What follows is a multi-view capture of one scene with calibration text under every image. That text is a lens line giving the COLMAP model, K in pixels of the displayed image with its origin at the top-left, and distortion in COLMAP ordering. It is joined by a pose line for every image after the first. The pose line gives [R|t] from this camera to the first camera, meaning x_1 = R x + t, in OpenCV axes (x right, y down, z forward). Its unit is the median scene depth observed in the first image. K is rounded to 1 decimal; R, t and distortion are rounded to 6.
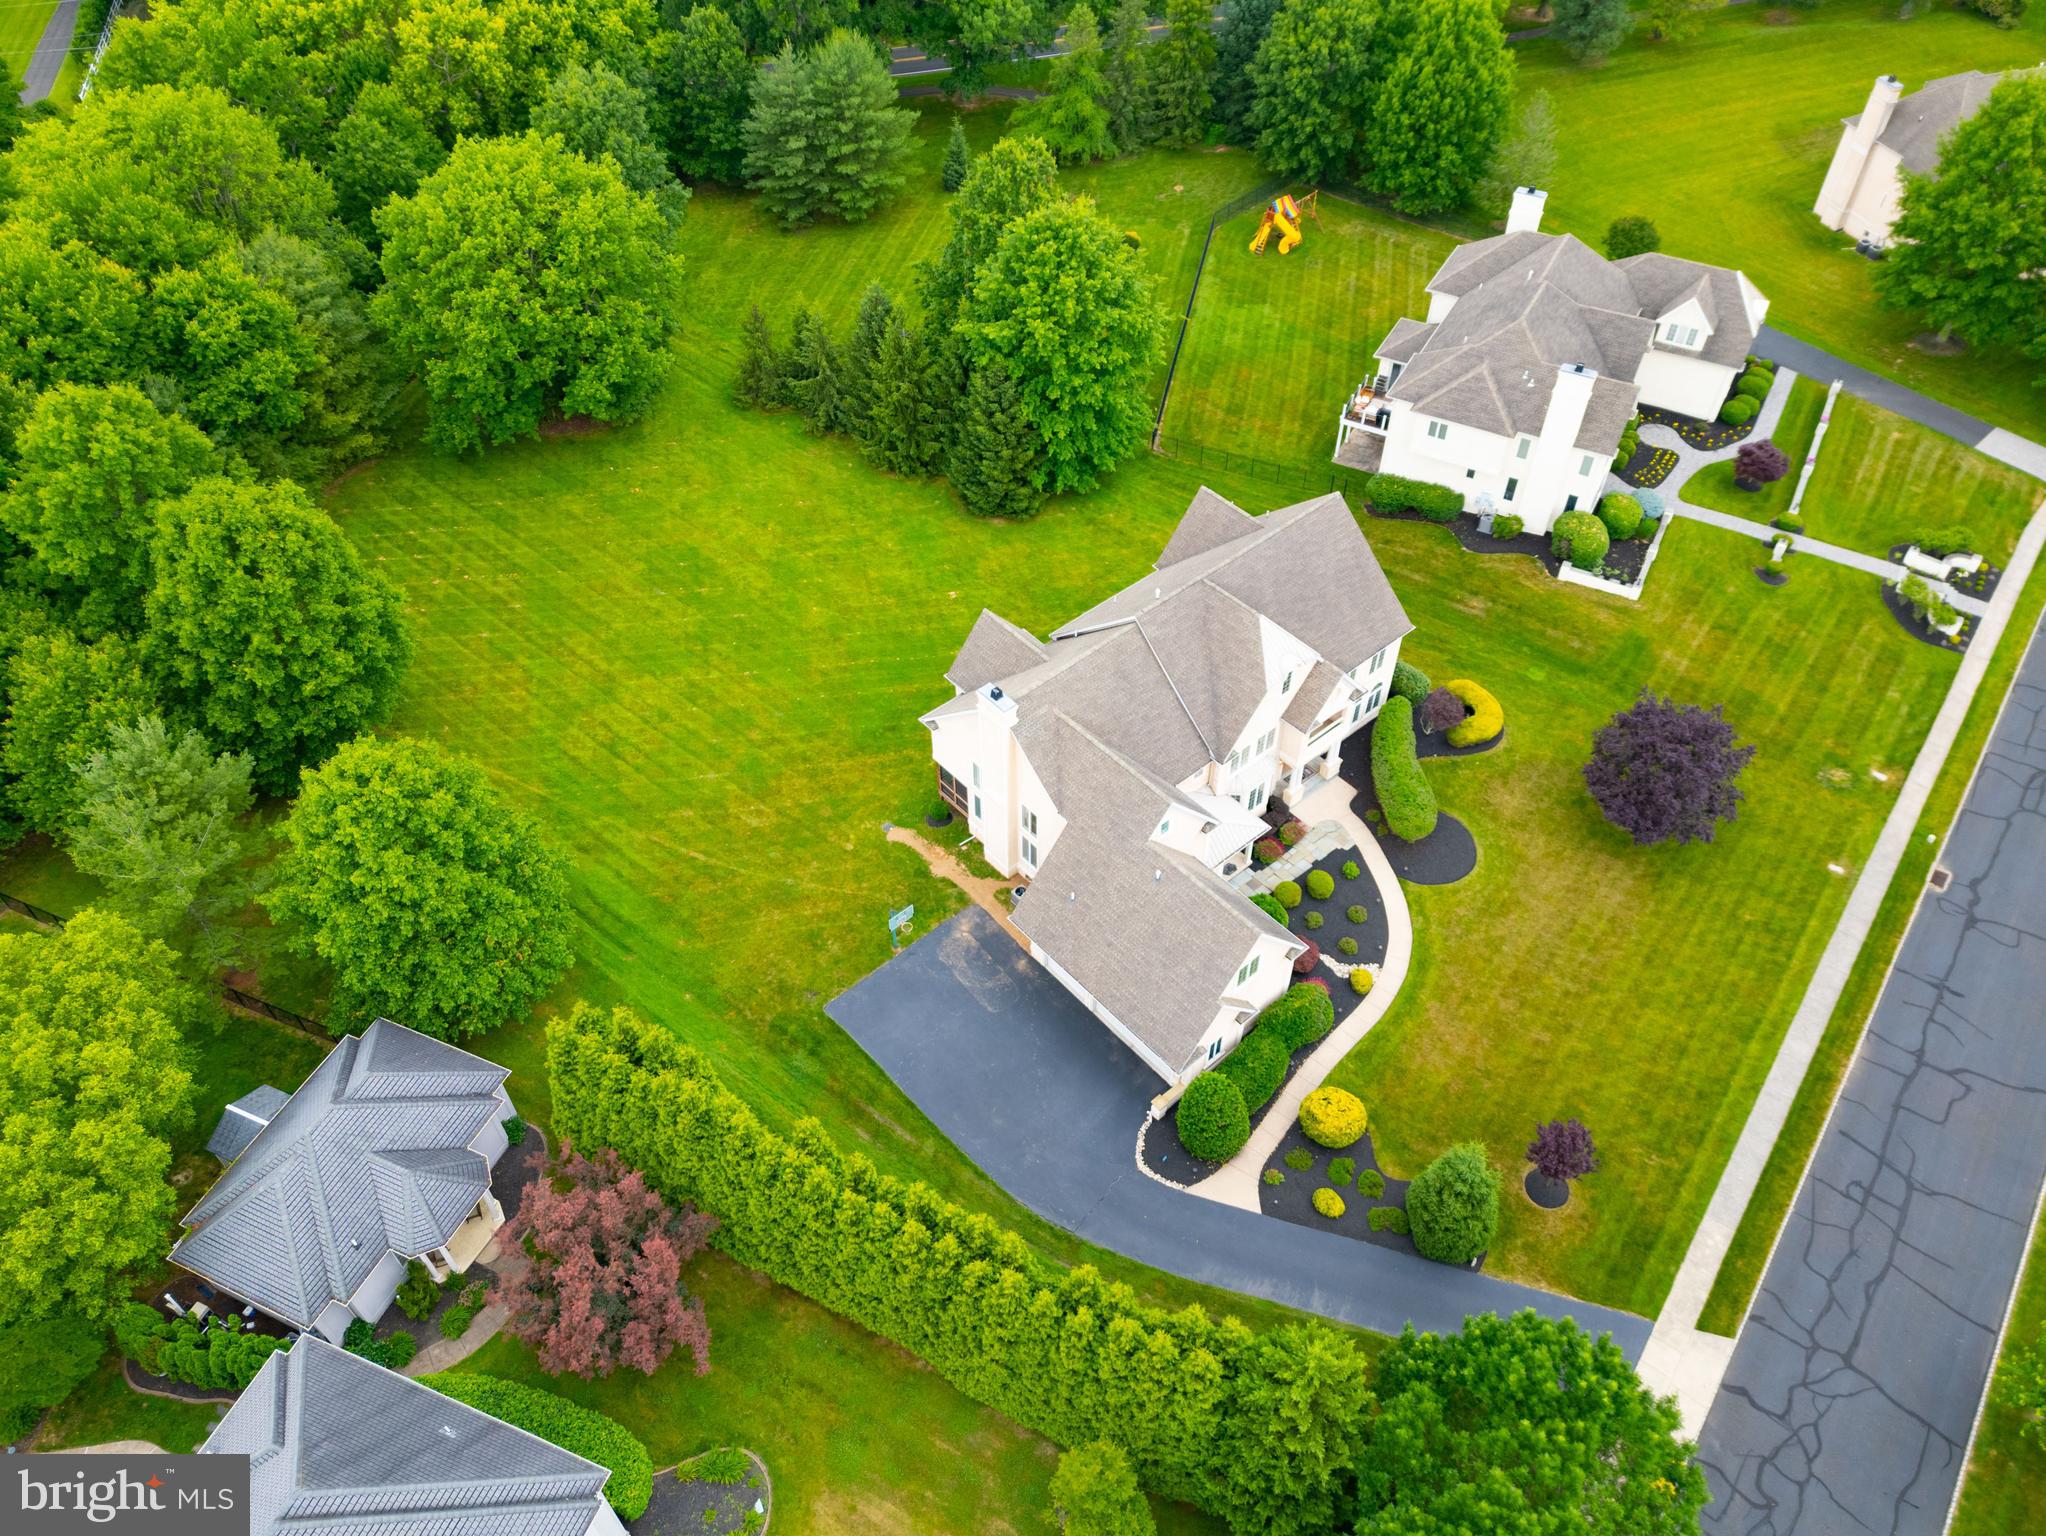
lens RADIAL K [[1449.0, 0, 1026.8], [0, 1449.0, 775.3], [0, 0, 1]] dist [0.073304, -0.065427]
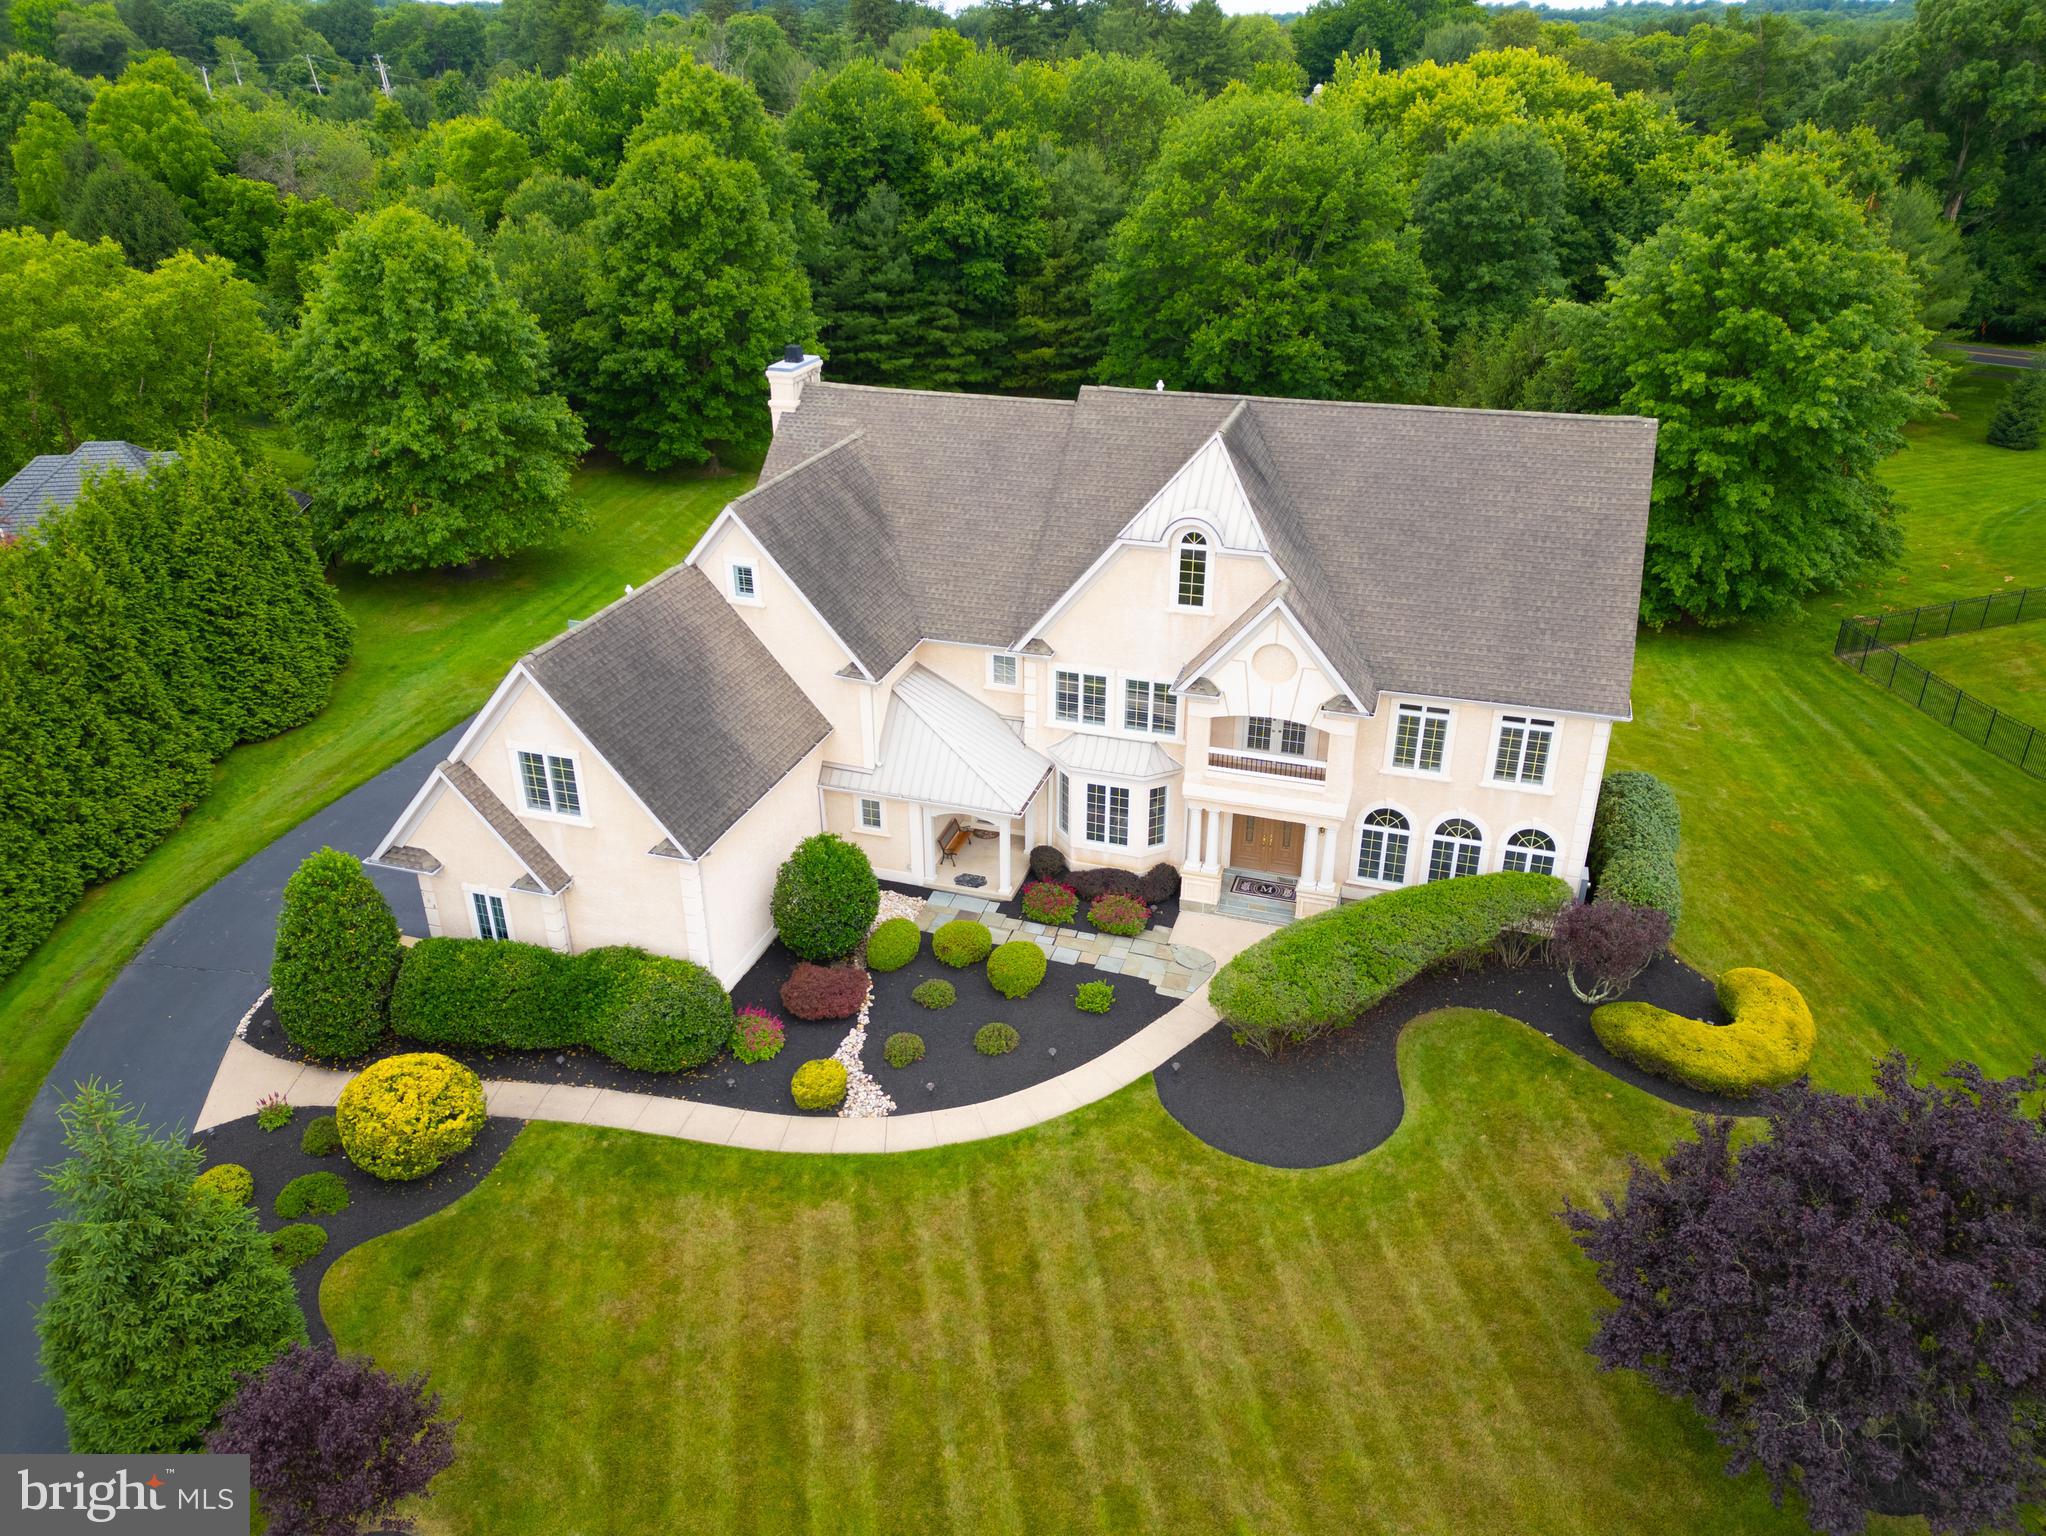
lens RADIAL K [[1449.0, 0, 1026.8], [0, 1449.0, 775.3], [0, 0, 1]] dist [0.073304, -0.065427]
pose [[0.517344, 0.394536, -0.759405, 0.506749], [-0.626846, 0.778820, -0.022415, 0.032432], [0.582597, 0.487627, 0.650232, 0.621453]]
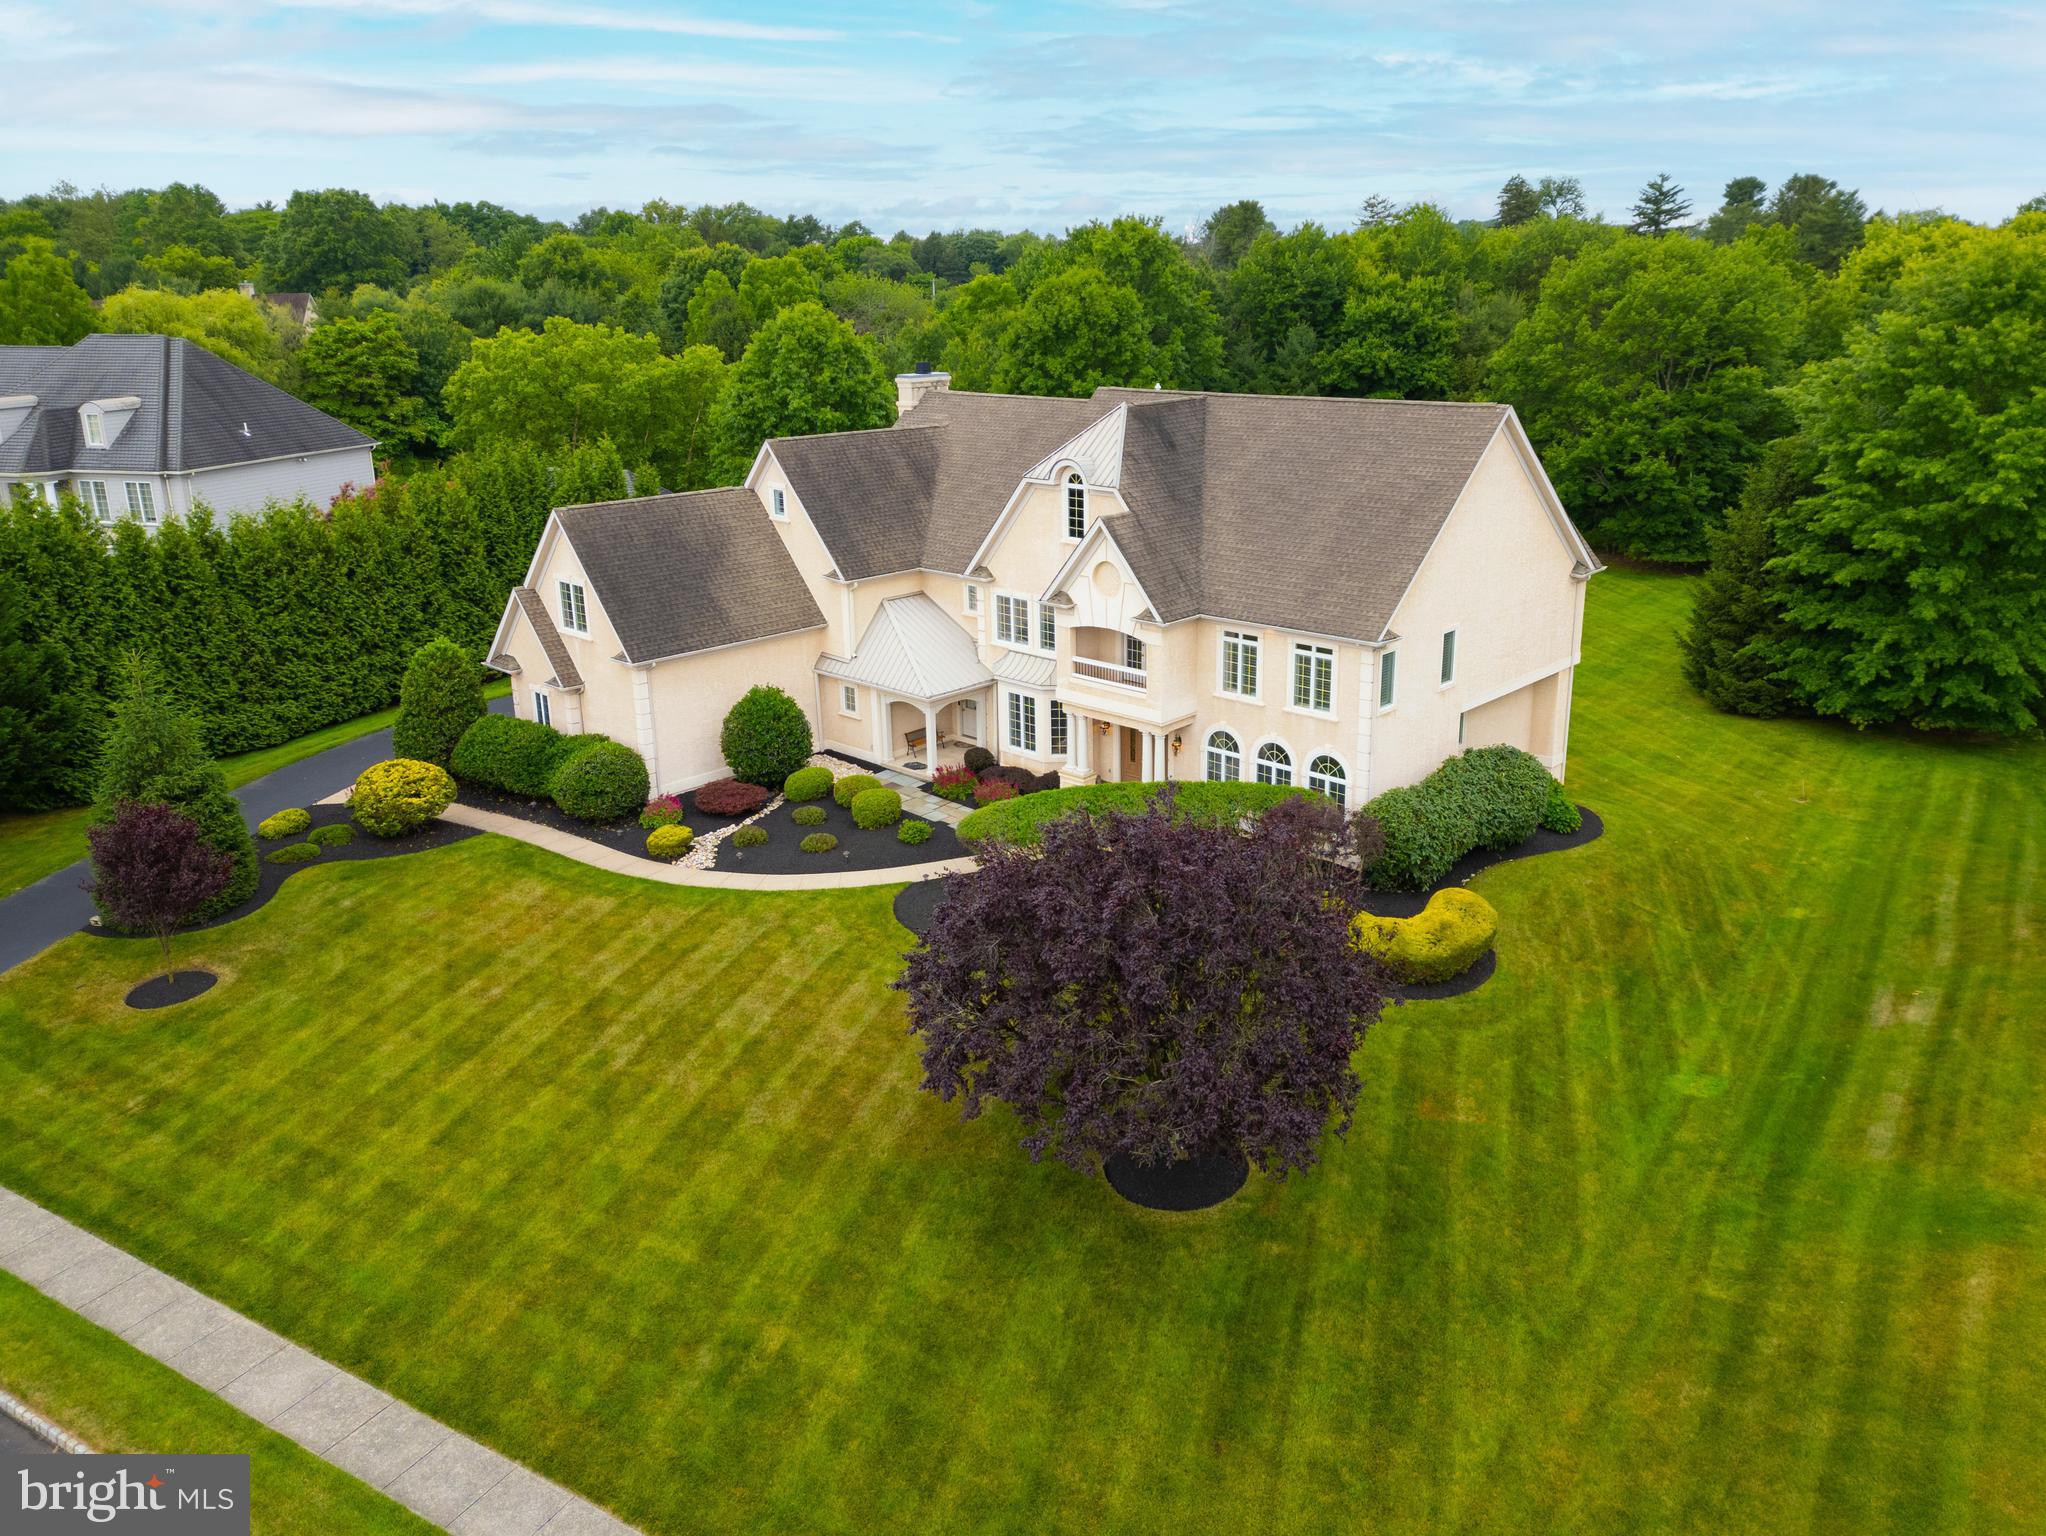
lens RADIAL K [[1507.4, 0, 1069.8], [0, 1507.4, 708.3], [0, 0, 1]] dist [0.078457, -0.073823]
pose [[0.106764, 0.281401, -0.953632, 0.723818], [-0.719124, 0.684197, 0.121386, -0.075233], [0.686631, 0.672820, 0.275410, 0.808720]]
